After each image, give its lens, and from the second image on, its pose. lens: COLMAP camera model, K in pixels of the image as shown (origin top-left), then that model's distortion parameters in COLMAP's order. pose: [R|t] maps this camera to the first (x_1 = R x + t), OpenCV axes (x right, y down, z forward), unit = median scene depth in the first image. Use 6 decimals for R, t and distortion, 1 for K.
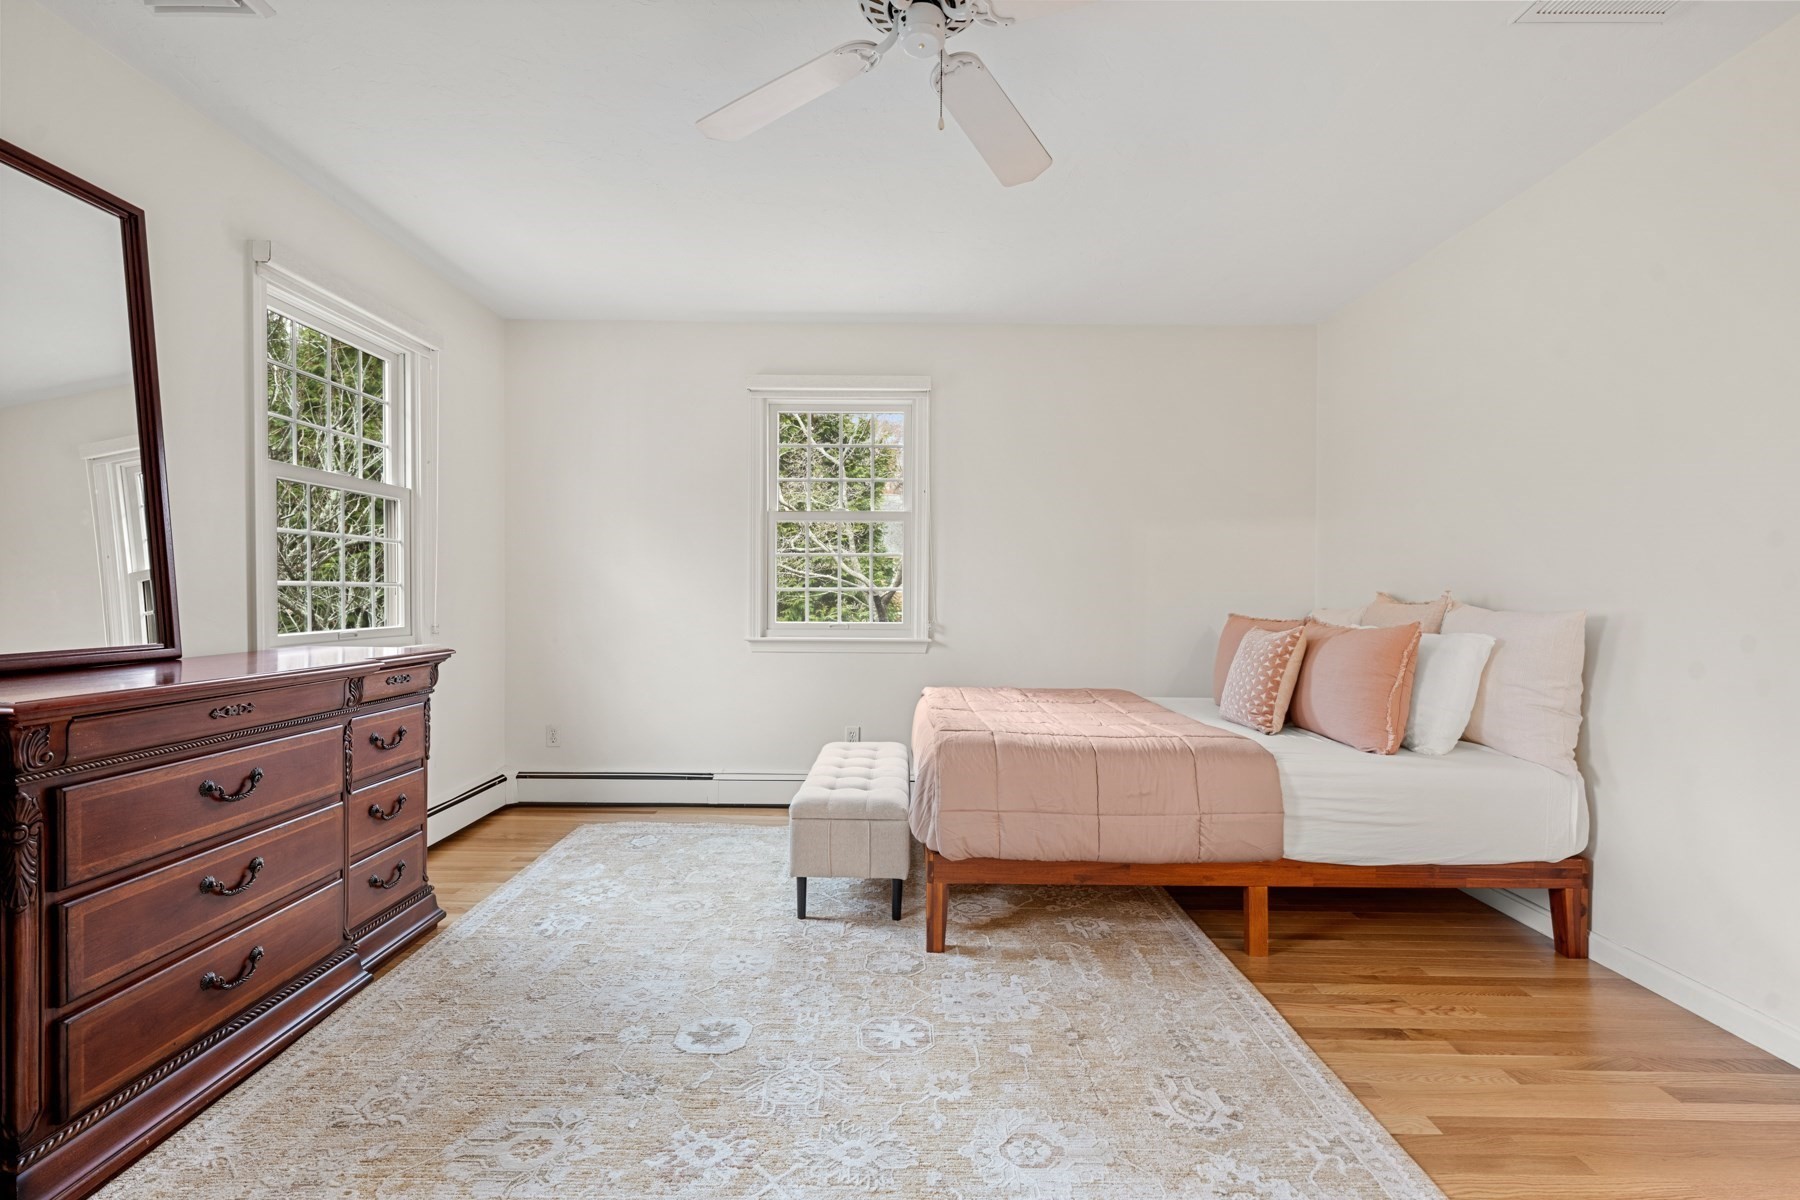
lens RADIAL K [[797.2, 0, 895.4], [0, 797.2, 597.3], [0, 0, 1]] dist [0.000272, -0.000599]
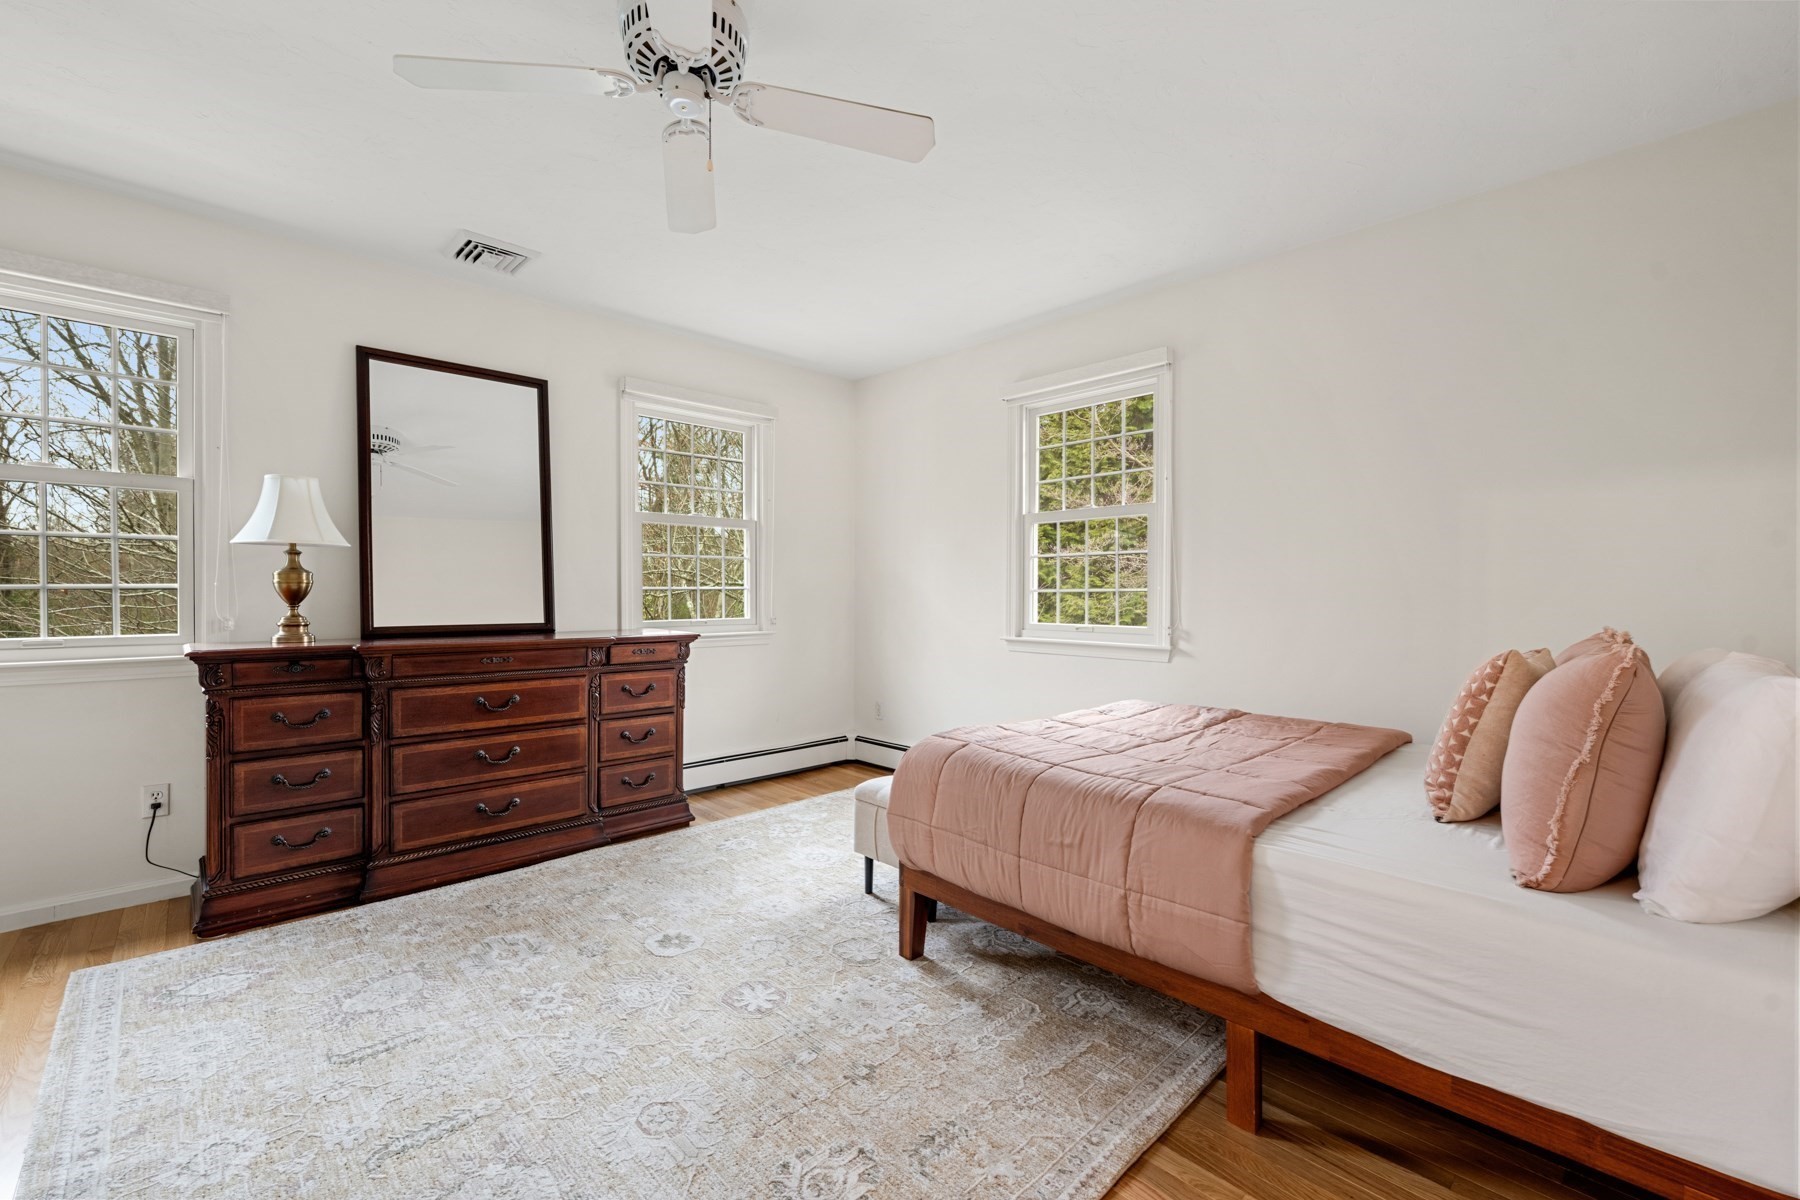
lens RADIAL K [[750.8, 0, 867.4], [0, 750.8, 595.0], [0, 0, 1]] dist [0.000872, -0.000165]
pose [[0.688942, -0.000092, -0.724817, 0.655064], [-0.003770, 0.999986, -0.003710, 0.000255], [0.724807, 0.005289, 0.688932, 0.306378]]
